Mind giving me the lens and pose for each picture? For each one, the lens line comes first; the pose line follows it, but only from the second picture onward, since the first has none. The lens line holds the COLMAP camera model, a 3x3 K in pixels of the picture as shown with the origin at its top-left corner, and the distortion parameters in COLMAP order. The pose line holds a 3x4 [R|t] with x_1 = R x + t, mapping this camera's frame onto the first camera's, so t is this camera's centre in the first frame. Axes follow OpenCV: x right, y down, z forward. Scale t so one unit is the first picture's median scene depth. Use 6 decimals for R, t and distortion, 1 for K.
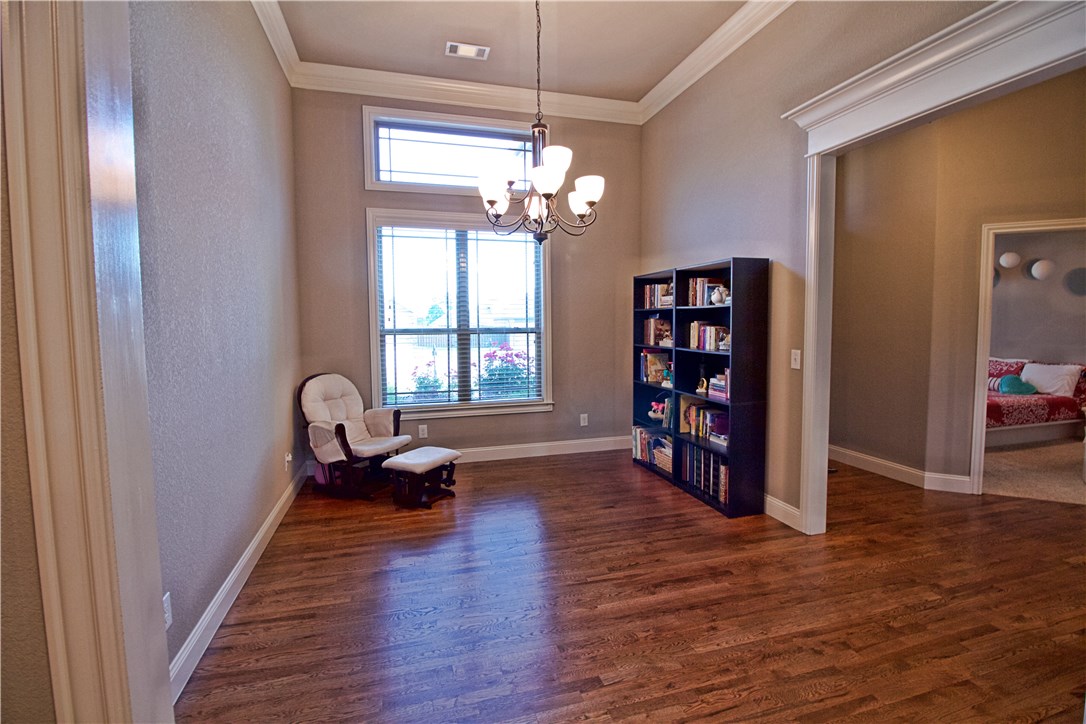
lens RADIAL K [[507.0, 0, 547.5], [0, 507.0, 352.4], [0, 0, 1]] dist [-0.000565, -0.012380]
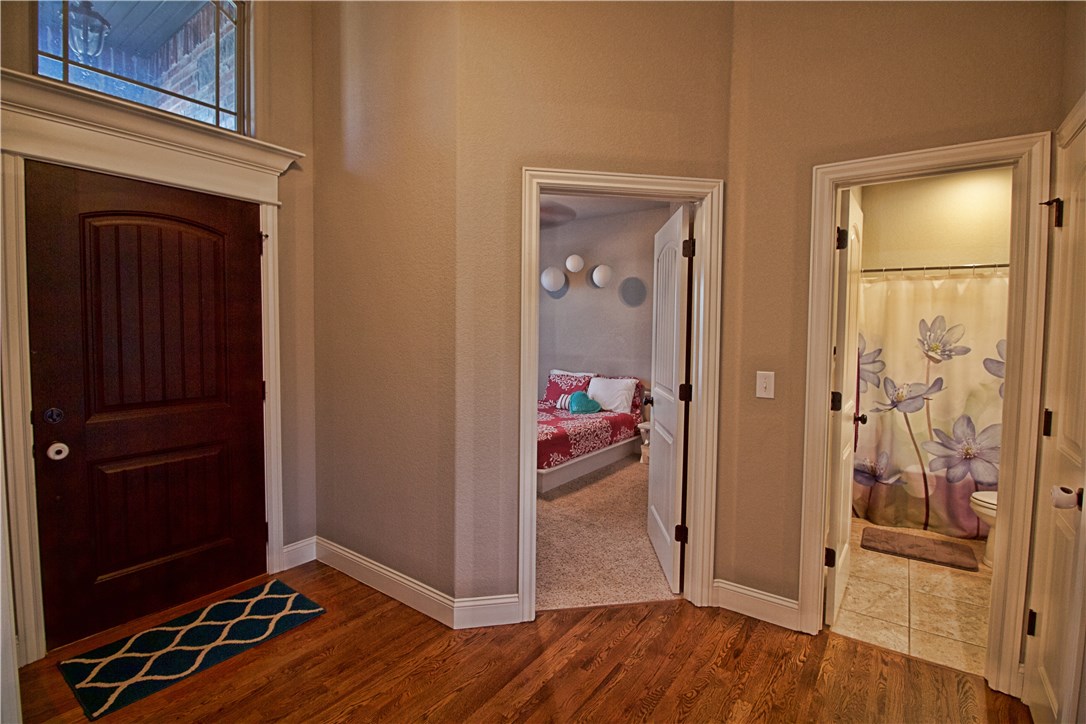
lens RADIAL K [[507.0, 0, 547.5], [0, 507.0, 352.4], [0, 0, 1]] dist [-0.000565, -0.012380]
pose [[0.786258, -0.013992, 0.617739, 0.341557], [0.023952, 0.999682, -0.007843, -0.021327], [-0.617433, 0.020963, 0.786344, 0.342572]]
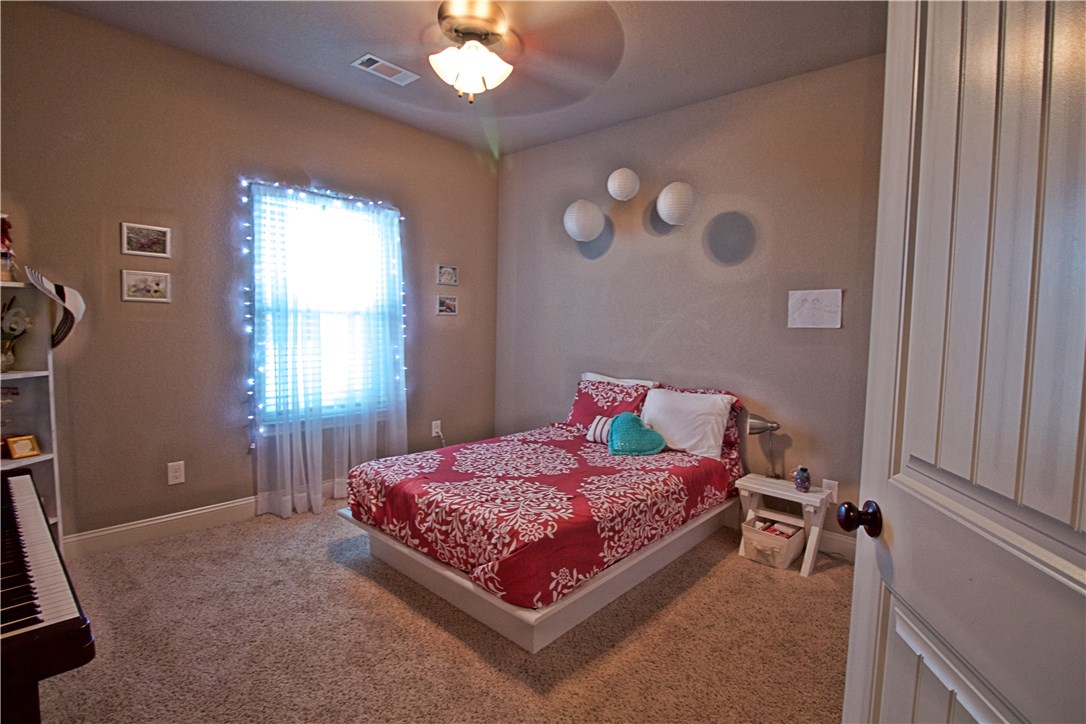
lens RADIAL K [[524.7, 0, 539.3], [0, 524.7, 341.5], [0, 0, 1]] dist [-0.000229, -0.014151]
pose [[0.854116, 0.008611, 0.520011, 0.612834], [0.000504, 0.999849, -0.017385, -0.021230], [-0.520082, 0.015111, 0.853983, 0.634800]]
